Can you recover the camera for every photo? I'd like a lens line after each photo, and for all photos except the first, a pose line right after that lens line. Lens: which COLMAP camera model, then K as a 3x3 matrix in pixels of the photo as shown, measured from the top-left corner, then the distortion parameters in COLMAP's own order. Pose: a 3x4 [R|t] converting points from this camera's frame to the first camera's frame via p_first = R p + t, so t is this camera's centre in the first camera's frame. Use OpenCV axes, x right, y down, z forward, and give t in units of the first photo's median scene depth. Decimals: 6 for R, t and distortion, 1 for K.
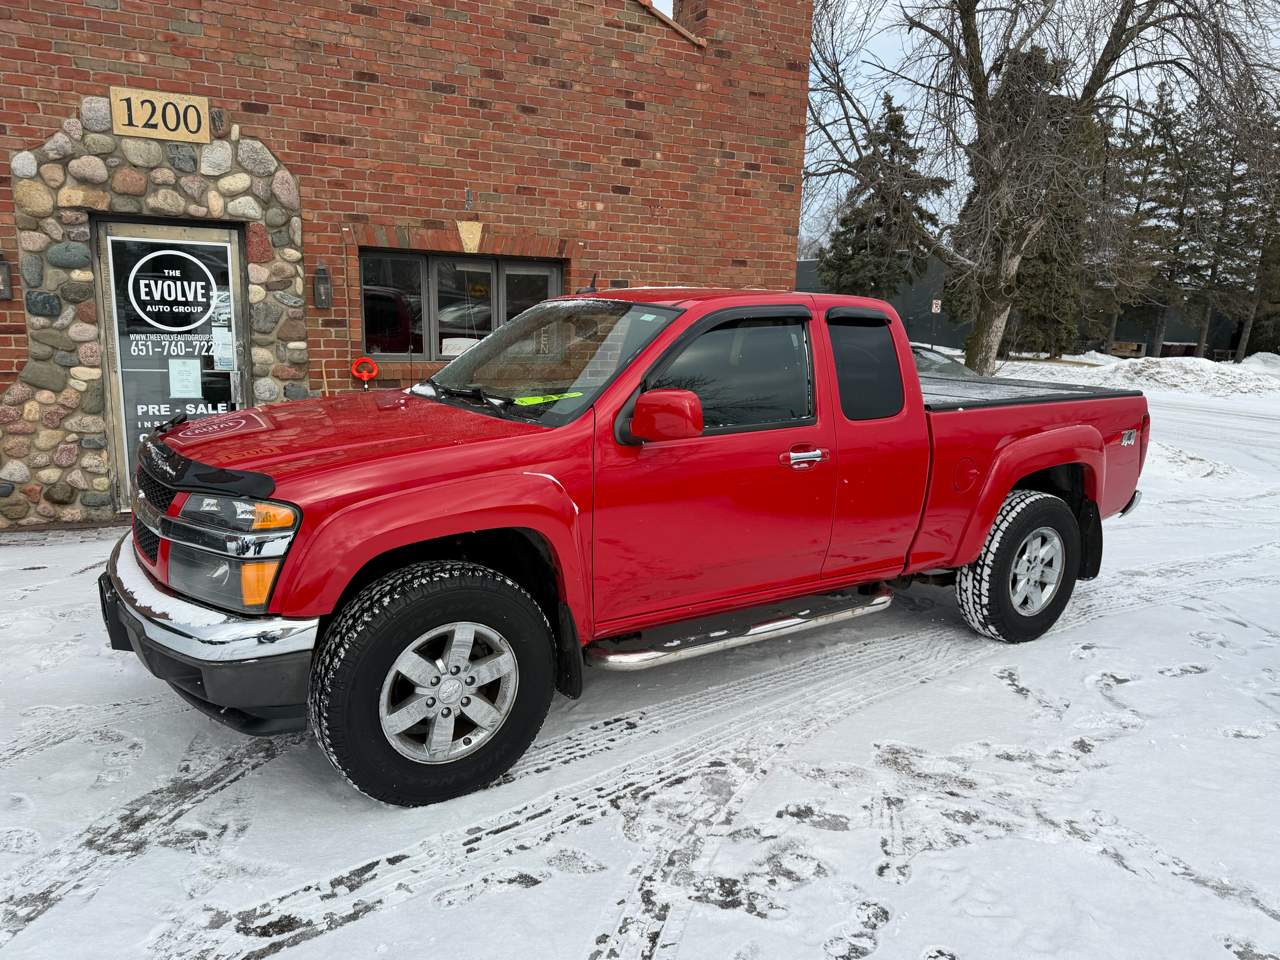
lens RADIAL K [[915.2, 0, 643.9], [0, 915.2, 491.1], [0, 0, 1]] dist [0.022160, -0.021388]
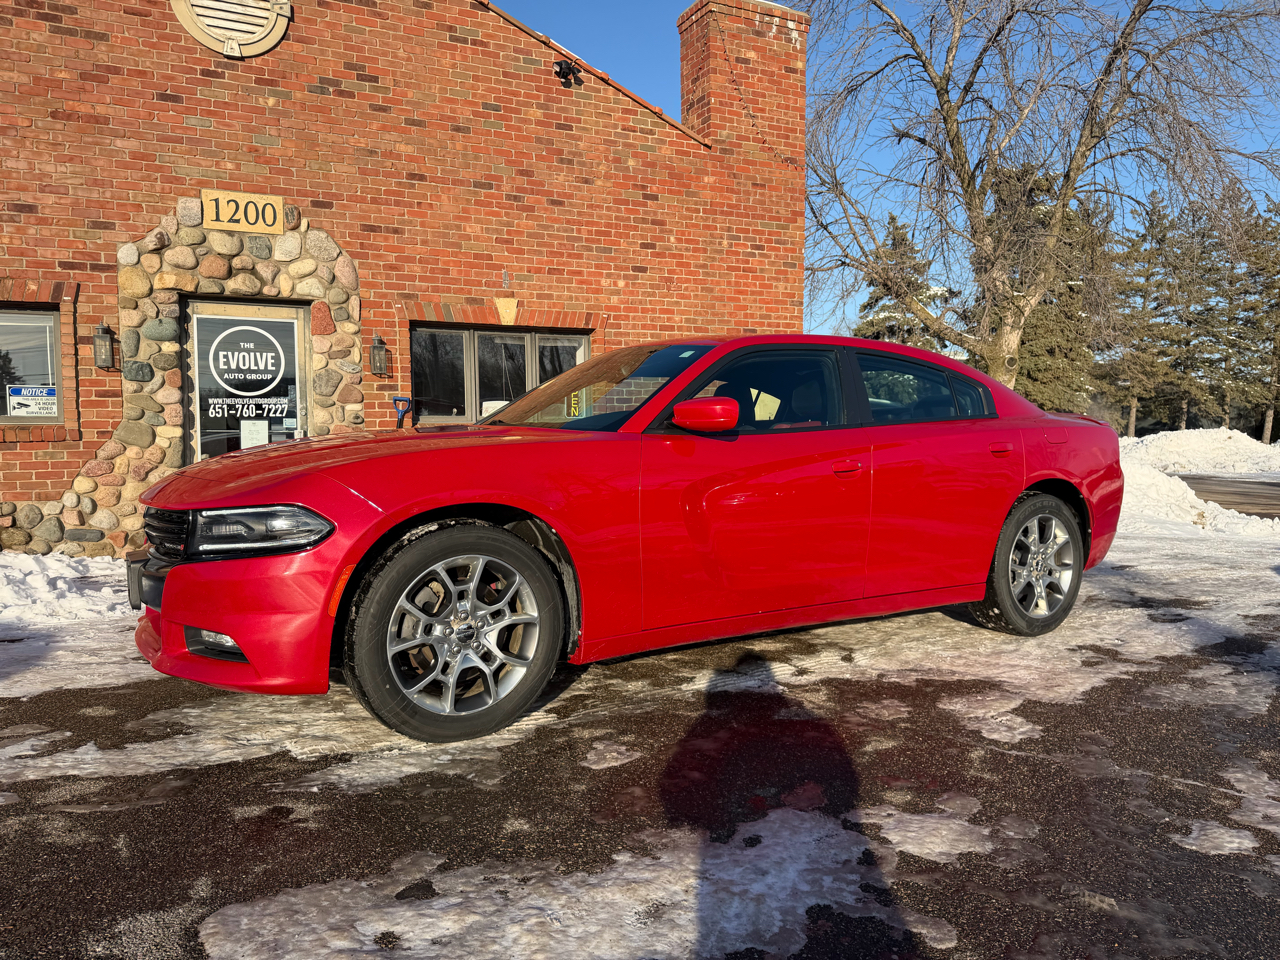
lens RADIAL K [[899.1, 0, 635.7], [0, 899.1, 480.1], [0, 0, 1]] dist [0.073581, -0.108886]
pose [[0.998576, -0.034772, -0.040471, 0.006871], [0.028679, 0.989389, -0.142433, 0.100239], [0.044994, 0.141069, 0.988977, -0.066225]]
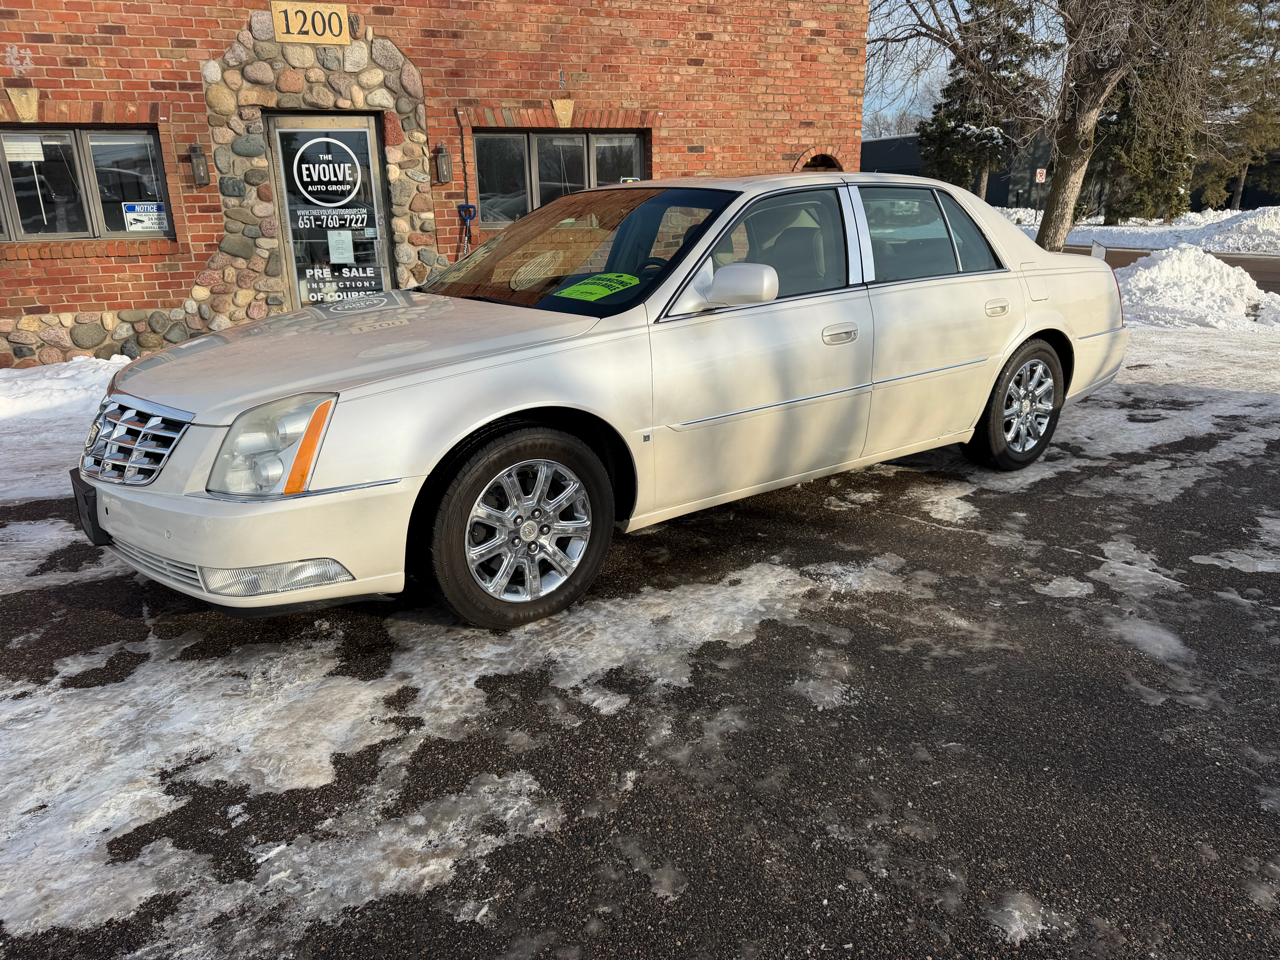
lens RADIAL K [[908.5, 0, 640.8], [0, 908.5, 490.4], [0, 0, 1]] dist [0.006510, -0.006396]
pose [[0.993069, -0.013947, -0.116705, 0.036851], [0.026480, 0.993956, 0.106538, 0.083370], [0.114514, -0.108890, 0.987436, -0.191157]]
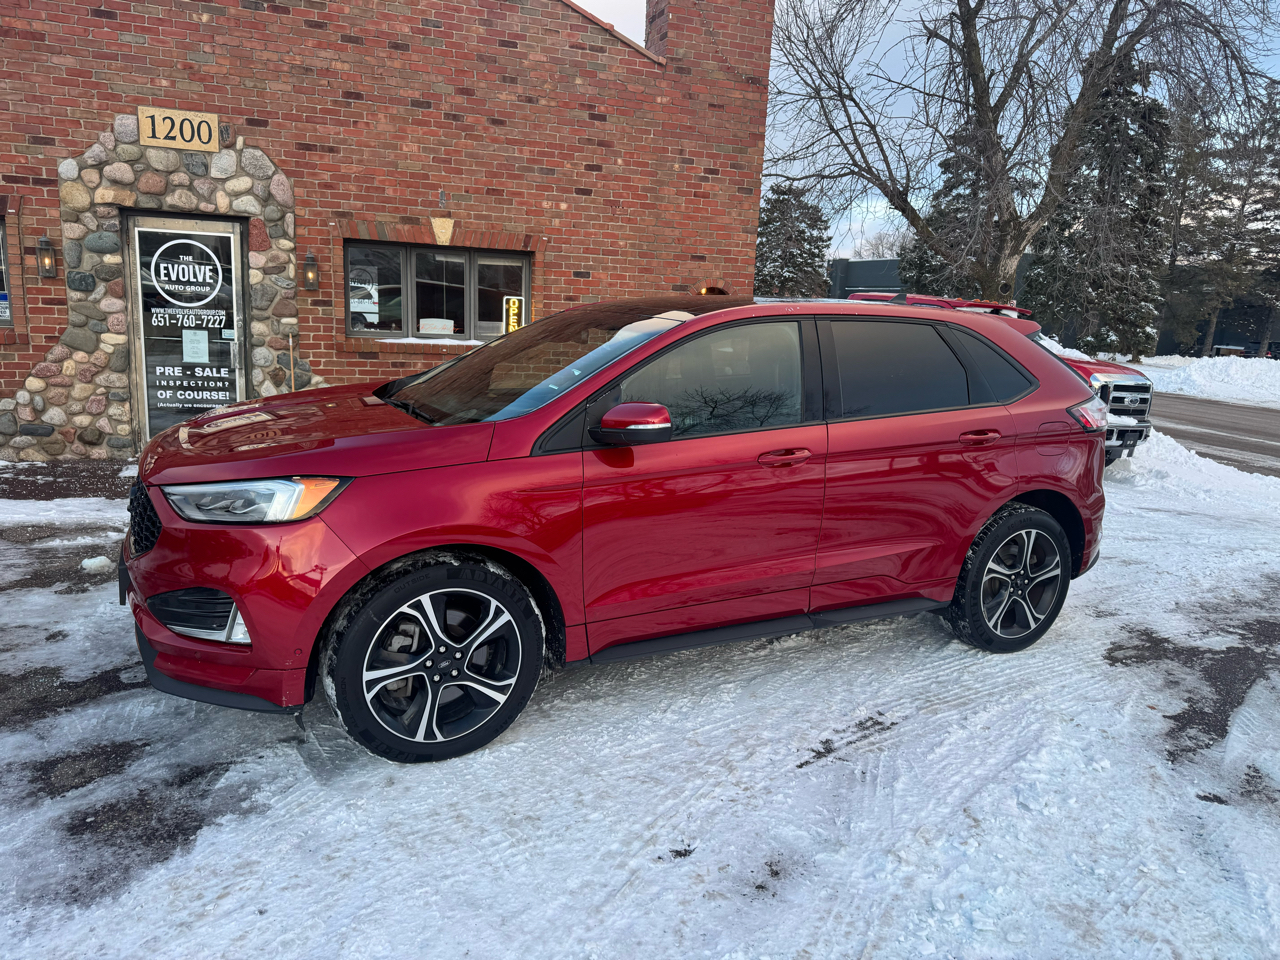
lens RADIAL K [[899.2, 0, 642.8], [0, 899.2, 477.3], [0, 0, 1]] dist [0.029910, -0.029439]
pose [[0.992699, 0.040719, -0.113537, 0.227041], [-0.041592, 0.999121, -0.005325, 0.032025], [0.113220, 0.010009, 0.993519, -0.112688]]
